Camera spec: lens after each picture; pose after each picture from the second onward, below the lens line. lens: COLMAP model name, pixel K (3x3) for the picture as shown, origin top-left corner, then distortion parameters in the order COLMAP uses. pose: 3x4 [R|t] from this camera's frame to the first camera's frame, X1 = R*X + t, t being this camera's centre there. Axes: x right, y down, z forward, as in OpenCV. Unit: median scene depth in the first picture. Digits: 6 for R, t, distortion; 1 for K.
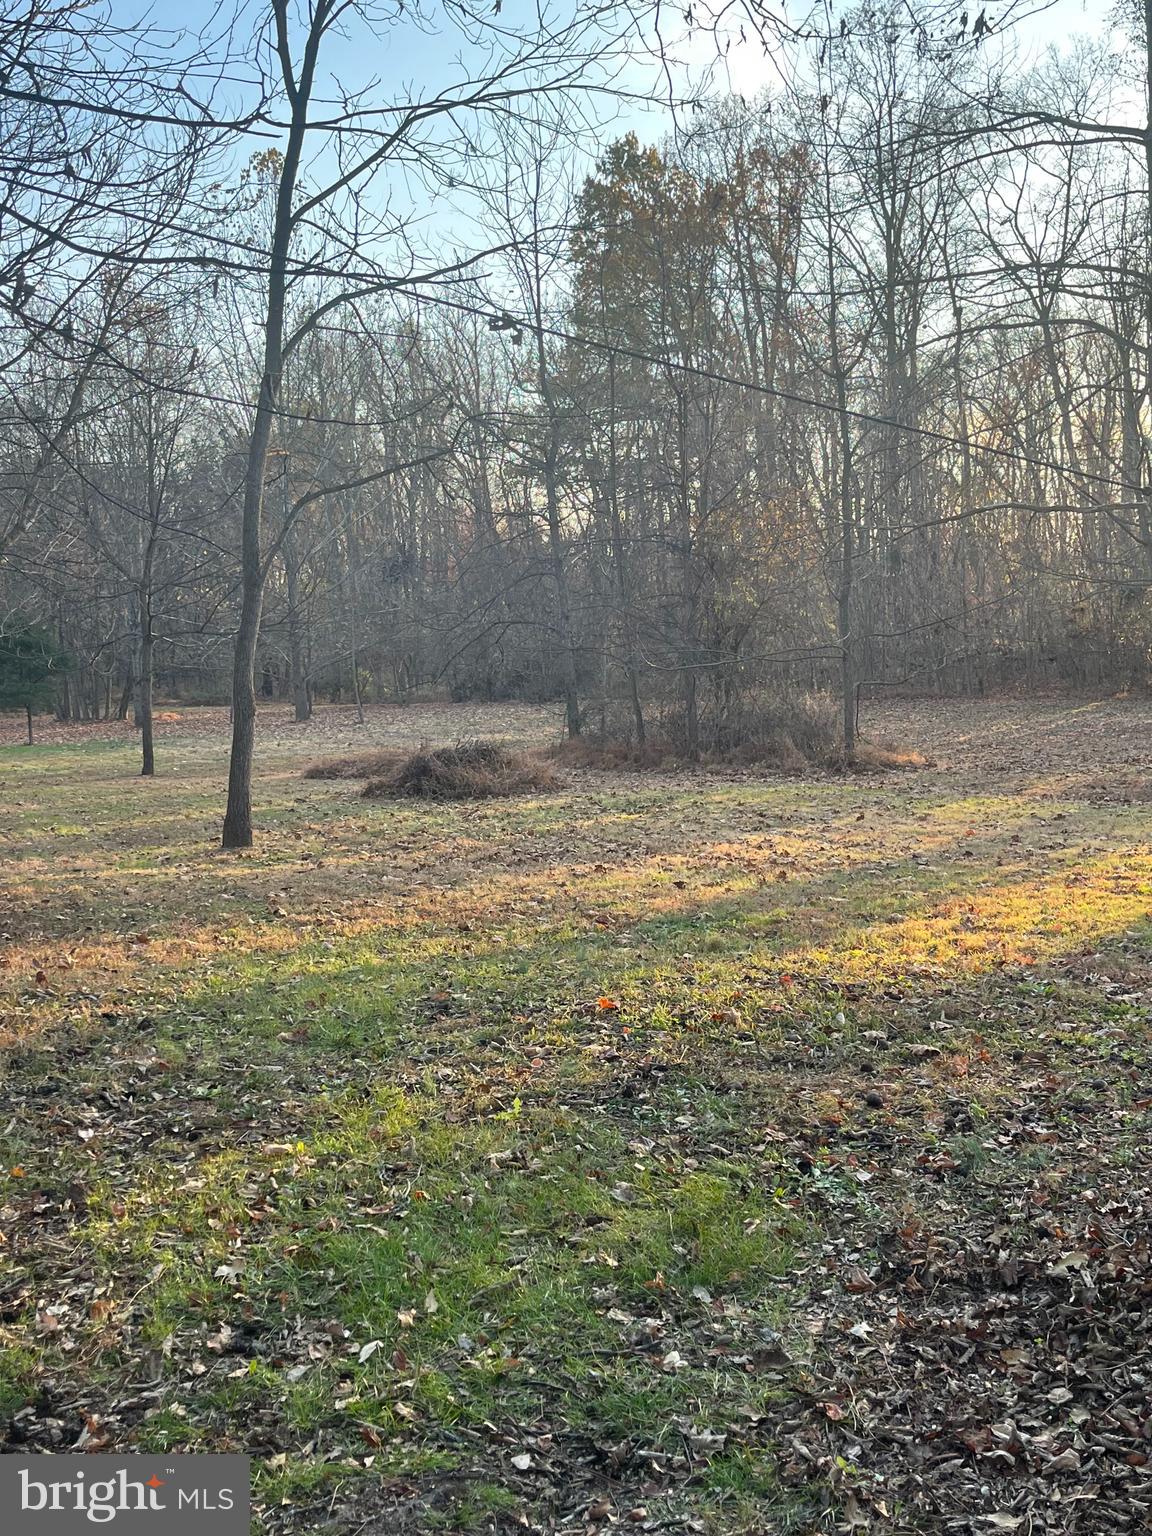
lens RADIAL K [[1549.8, 0, 577.7], [0, 1549.8, 770.6], [0, 0, 1]] dist [0.067393, 0.000000]
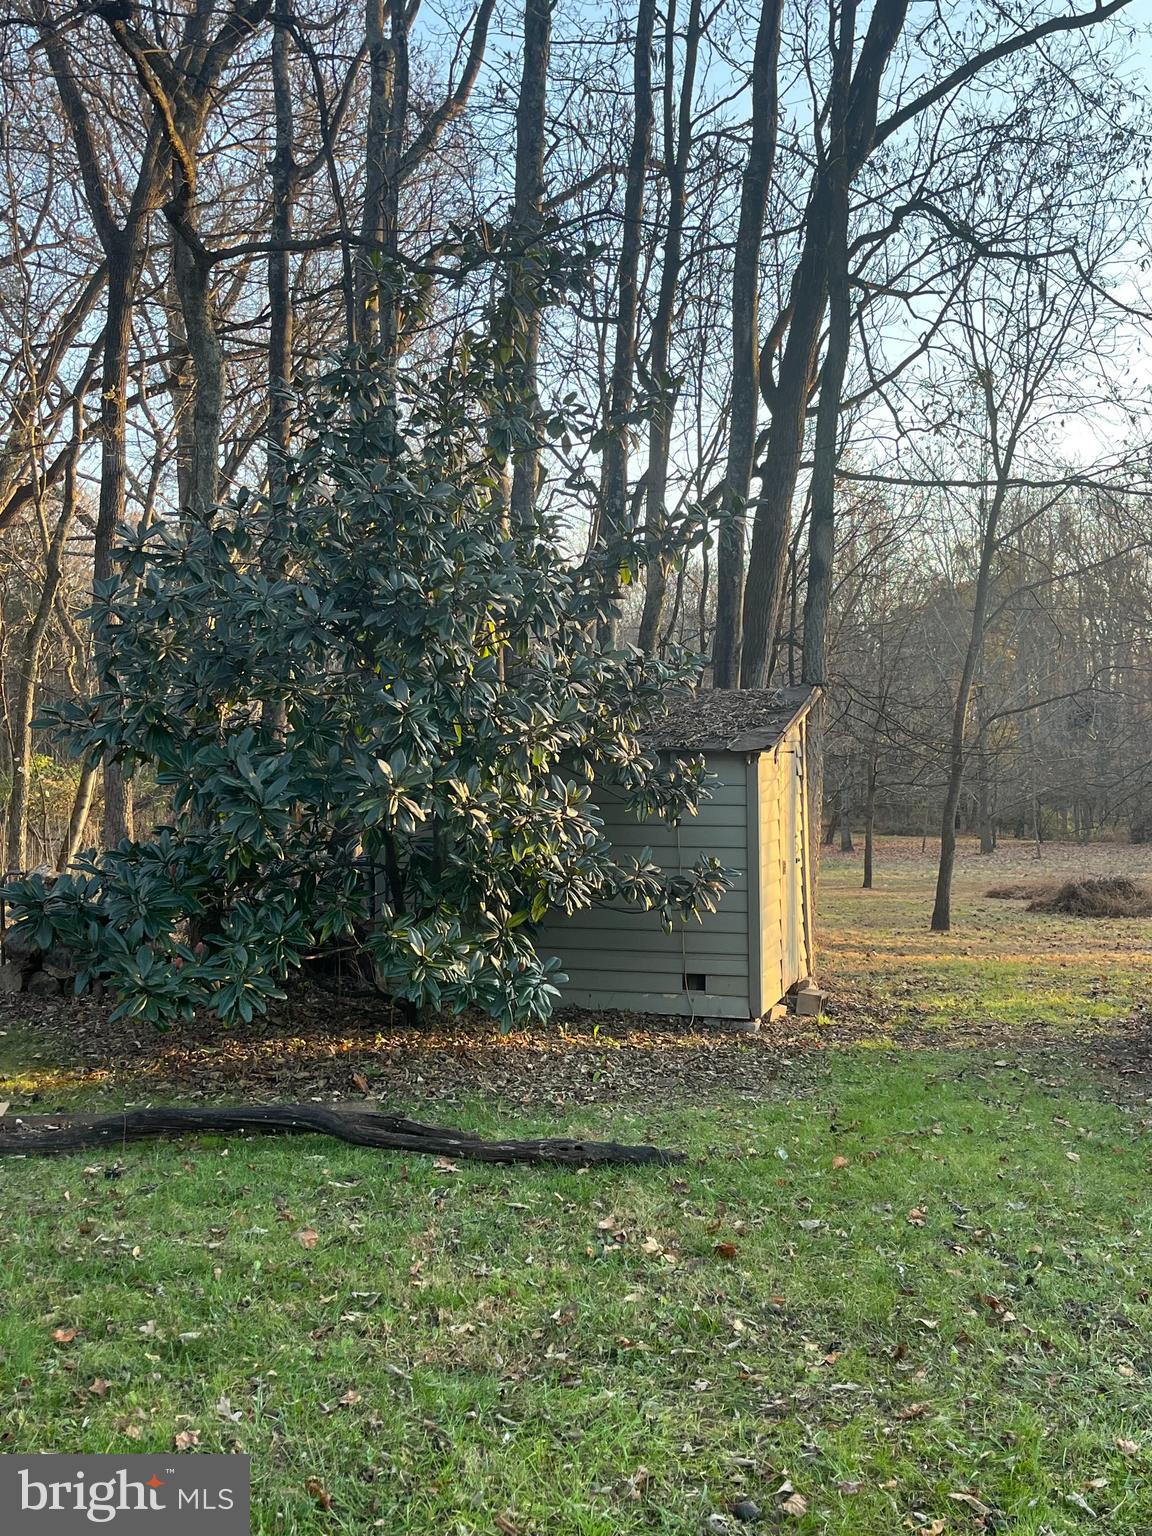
lens RADIAL K [[1549.8, 0, 577.8], [0, 1549.8, 771.8], [0, 0, 1]] dist [0.067393, 0.000000]
pose [[0.906783, 0.027670, -0.420689, 0.082856], [-0.061899, 0.995768, -0.067926, 0.012509], [0.417029, 0.087634, 0.904658, -0.455131]]
